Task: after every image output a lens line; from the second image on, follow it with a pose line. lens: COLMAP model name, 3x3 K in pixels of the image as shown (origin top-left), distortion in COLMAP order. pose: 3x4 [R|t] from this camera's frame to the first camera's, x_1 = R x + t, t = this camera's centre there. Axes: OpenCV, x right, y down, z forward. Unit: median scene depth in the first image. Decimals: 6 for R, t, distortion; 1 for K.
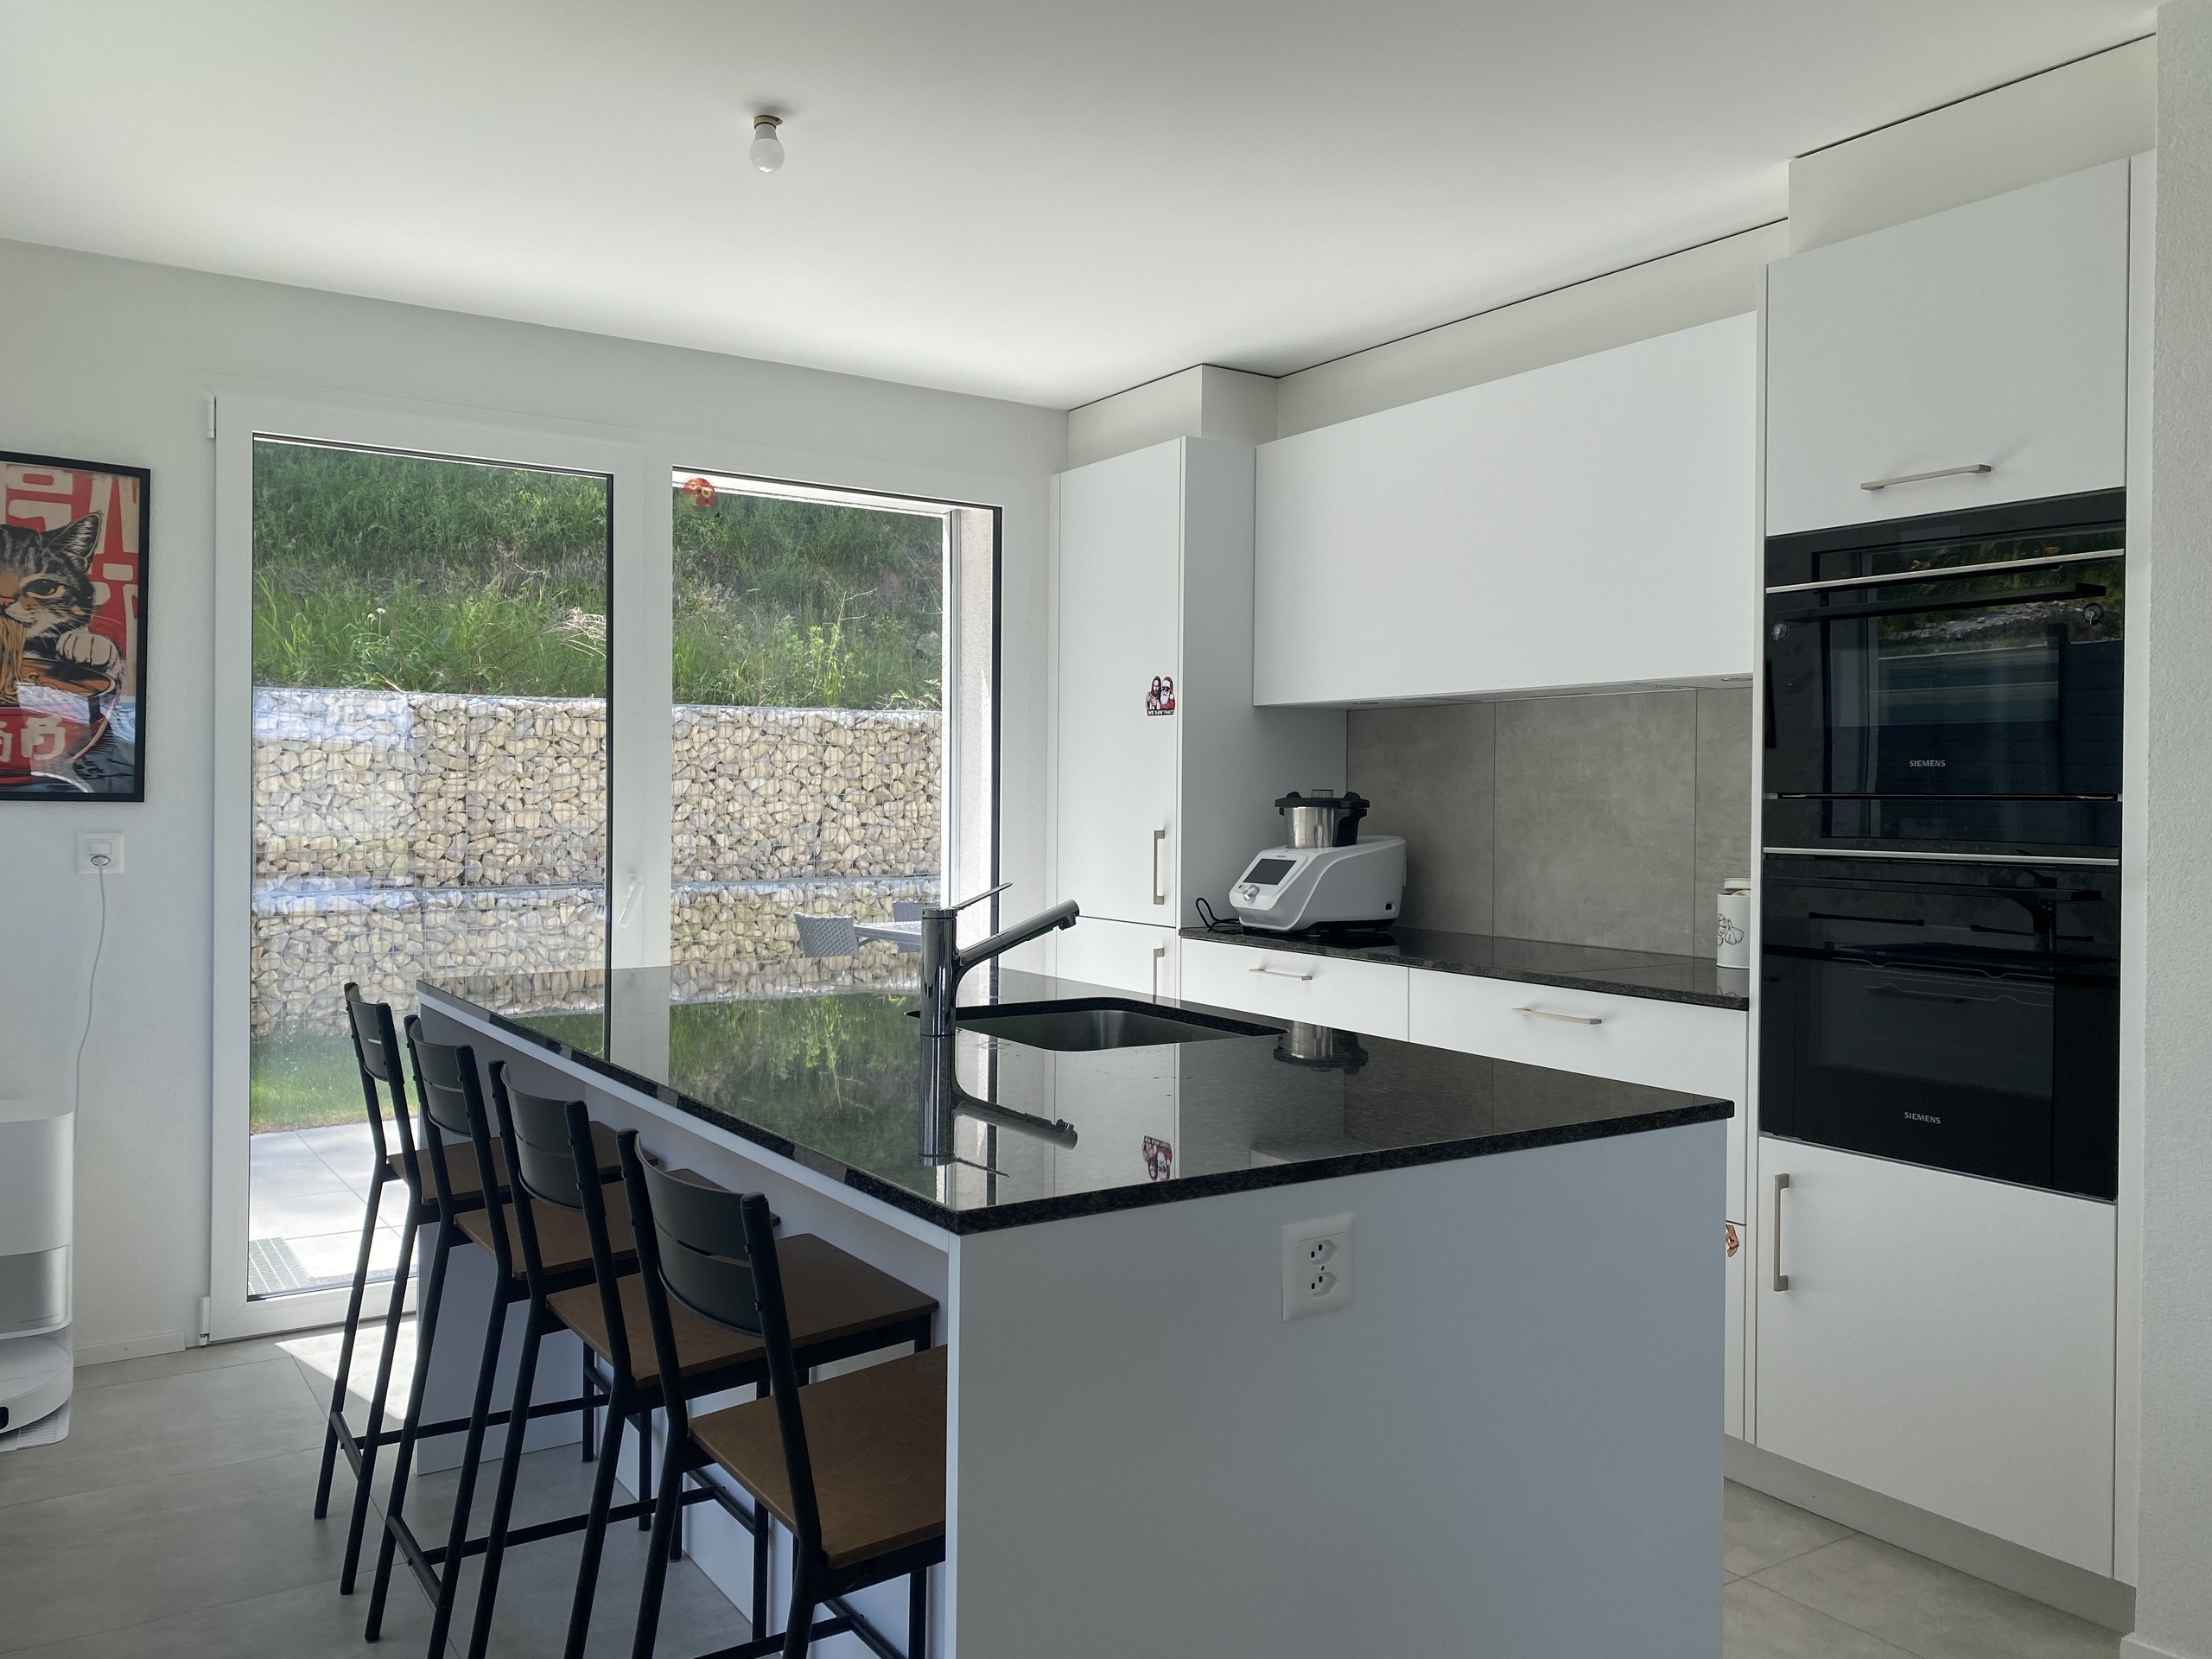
lens RADIAL K [[1693.0, 0, 1106.0], [0, 1693.0, 829.5], [0, 0, 1]] dist [0.005834, 0.001722]
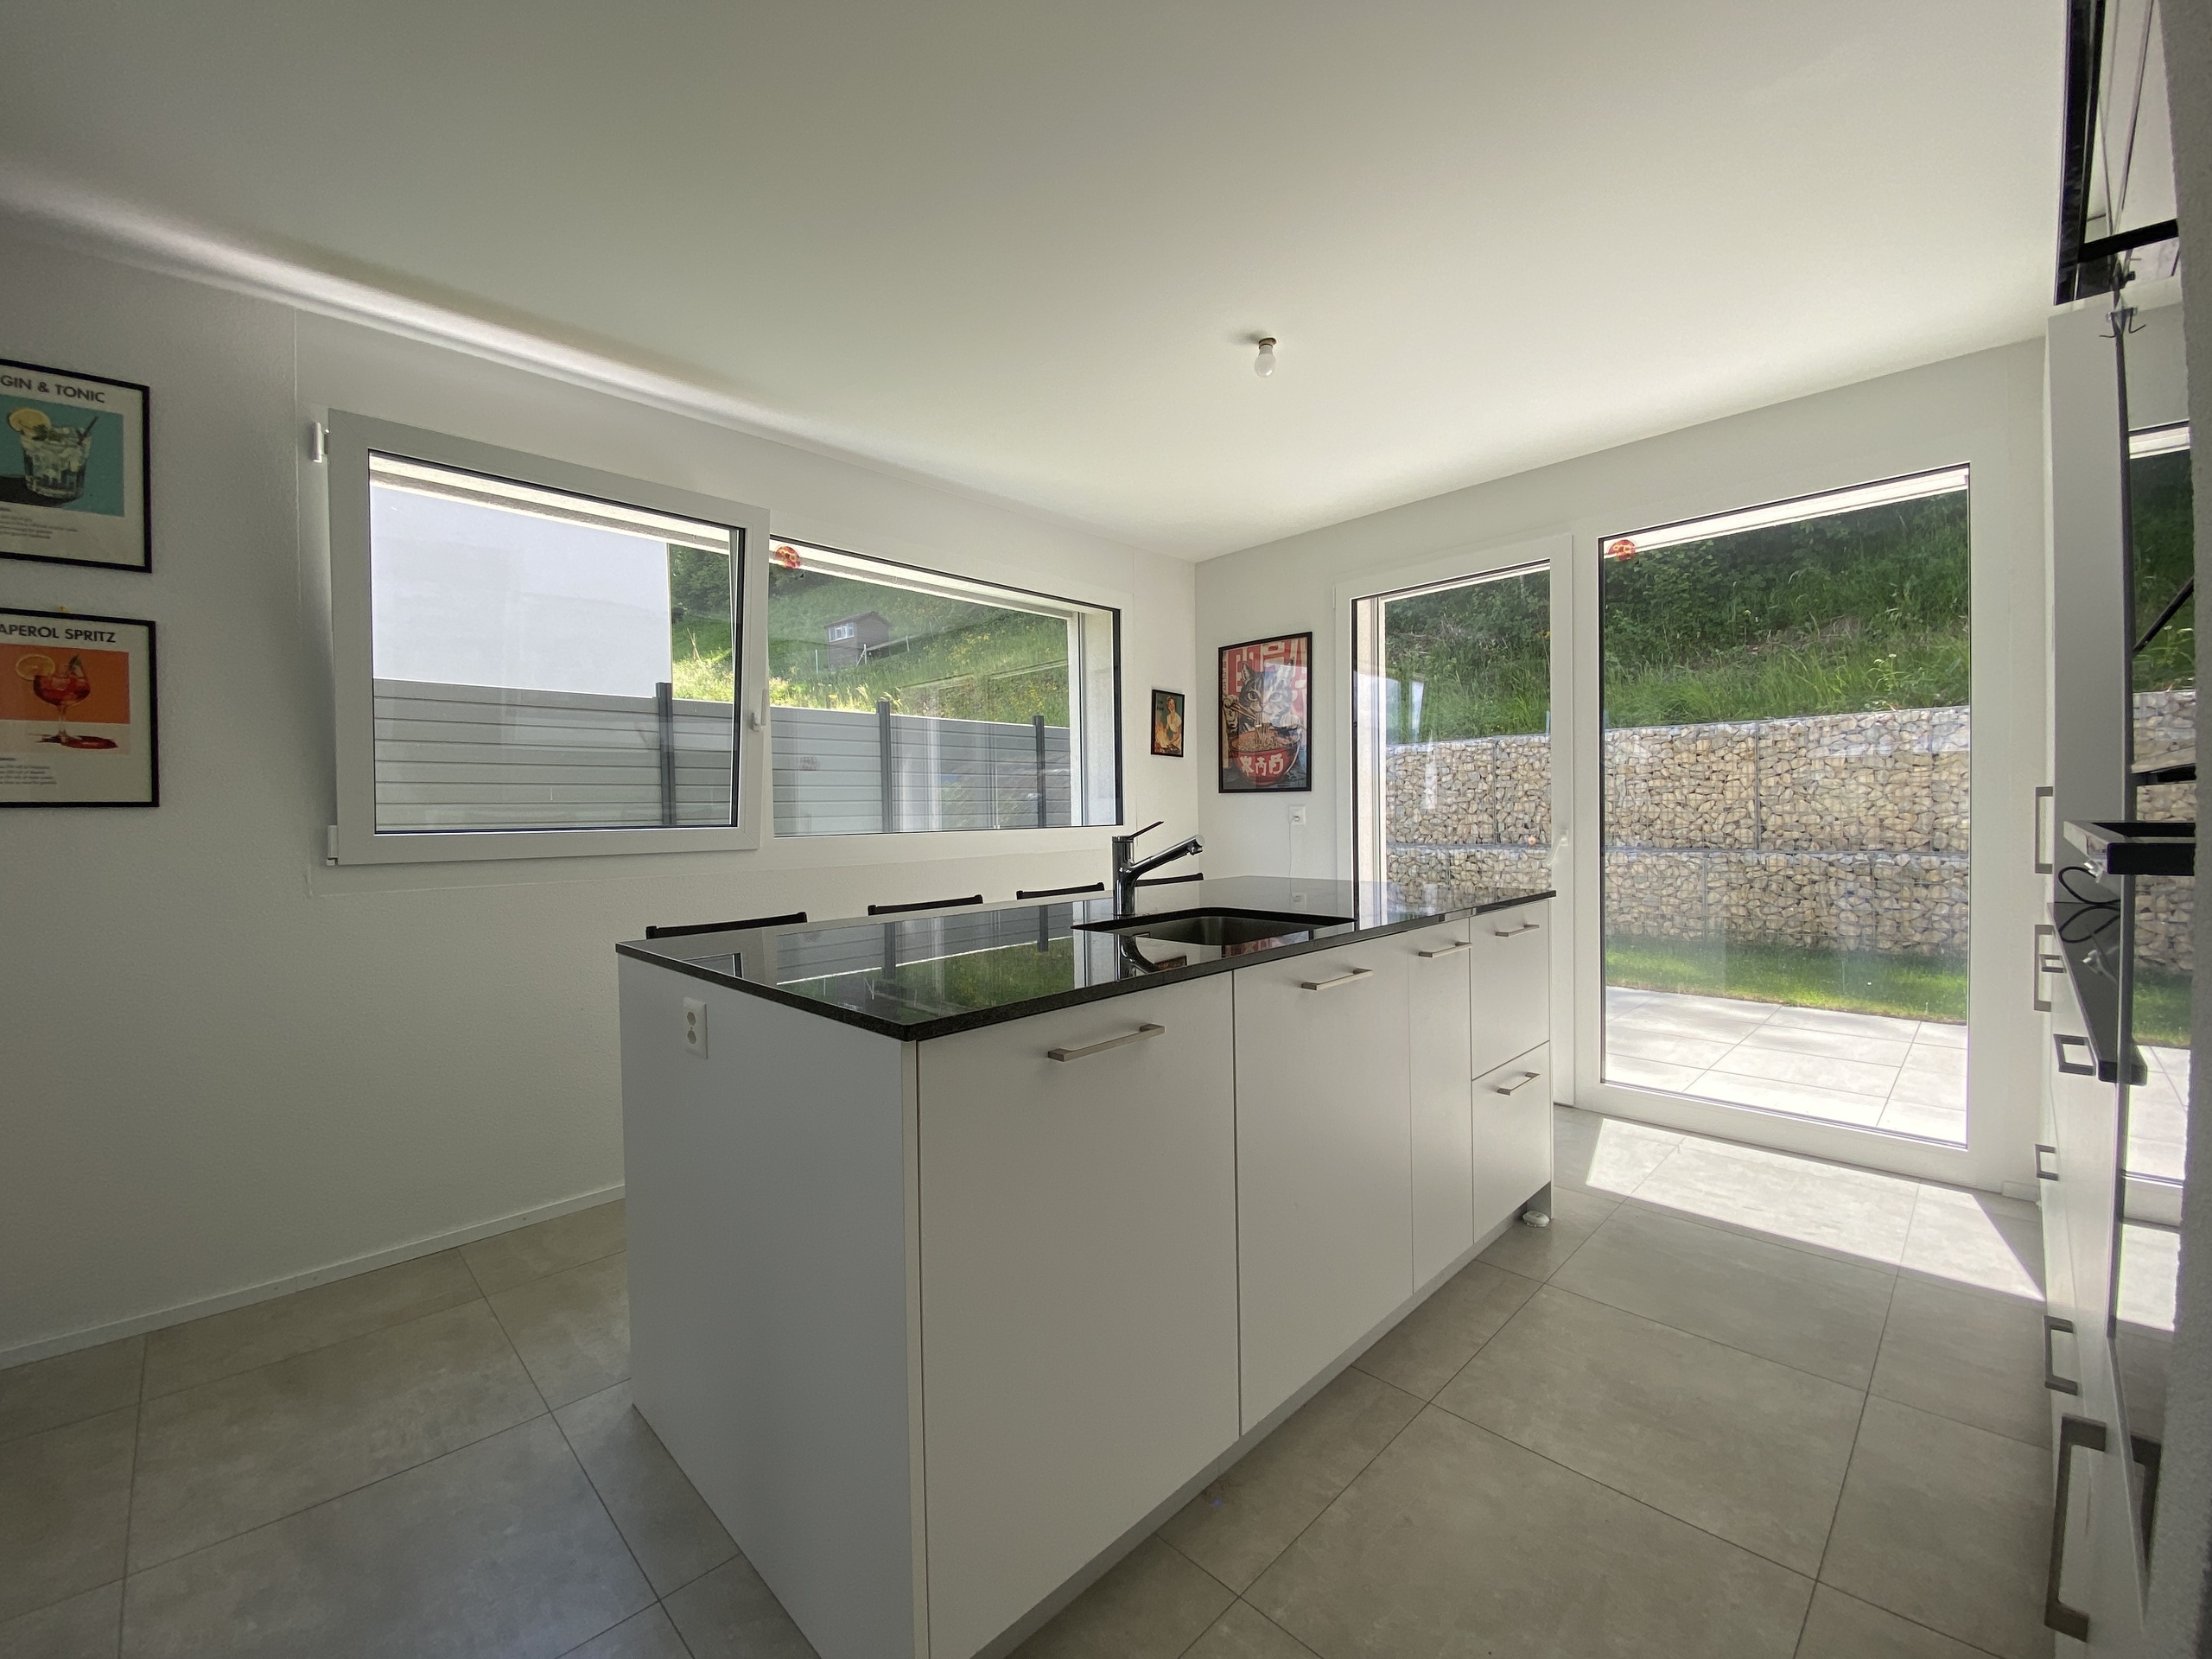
lens RADIAL K [[917.1, 0, 1115.6], [0, 917.1, 839.2], [0, 0, 1]] dist [0.015063, -0.018373]
pose [[0.192666, 0.017898, -0.981101, 0.218415], [0.001643, 0.999826, 0.018562, 0.009408], [0.981263, -0.005188, 0.192603, 0.236415]]
